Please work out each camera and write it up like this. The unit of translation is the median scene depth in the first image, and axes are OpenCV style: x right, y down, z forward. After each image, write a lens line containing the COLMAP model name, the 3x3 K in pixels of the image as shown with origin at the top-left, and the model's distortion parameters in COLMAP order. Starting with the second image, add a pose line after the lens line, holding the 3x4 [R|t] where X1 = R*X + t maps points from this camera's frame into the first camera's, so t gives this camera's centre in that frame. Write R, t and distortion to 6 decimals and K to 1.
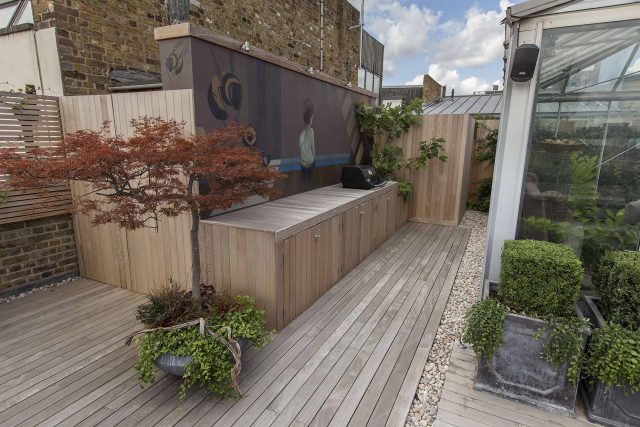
lens RADIAL K [[360.5, 0, 320.0], [0, 360.5, 213.5], [0, 0, 1]] dist [0.012273, -0.001093]
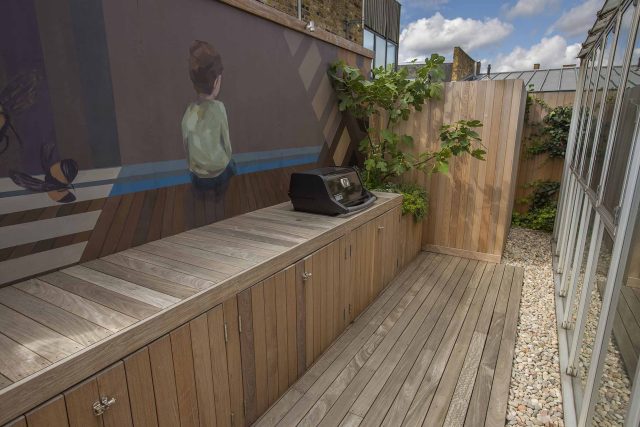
lens RADIAL K [[374.0, 0, 320.0], [0, 374.0, 213.5], [0, 0, 1]] dist [-0.015205, 0.003514]
pose [[0.997802, 0.004056, -0.066146, 0.124249], [-0.002309, 0.999647, 0.026465, -0.072043], [0.066230, -0.026254, 0.997459, 0.375529]]
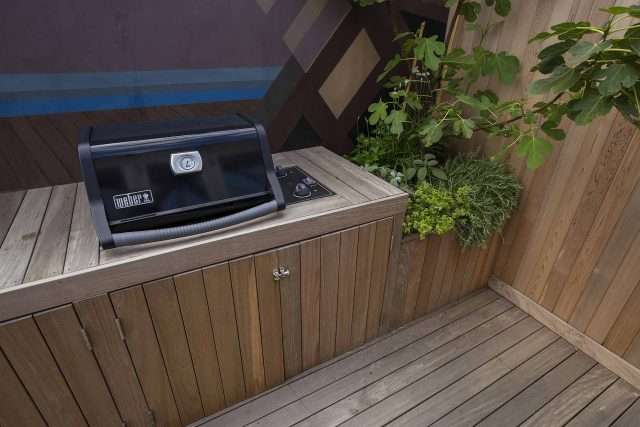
lens RADIAL K [[340.5, 0, 320.0], [0, 340.5, 227.3], [0, 0, 1]] dist [0.001102, 0.000145]
pose [[0.828374, 0.262962, -0.494619, 0.300528], [-0.111637, 0.942755, 0.314246, -0.136787], [0.548939, -0.205096, 0.810310, 0.770450]]
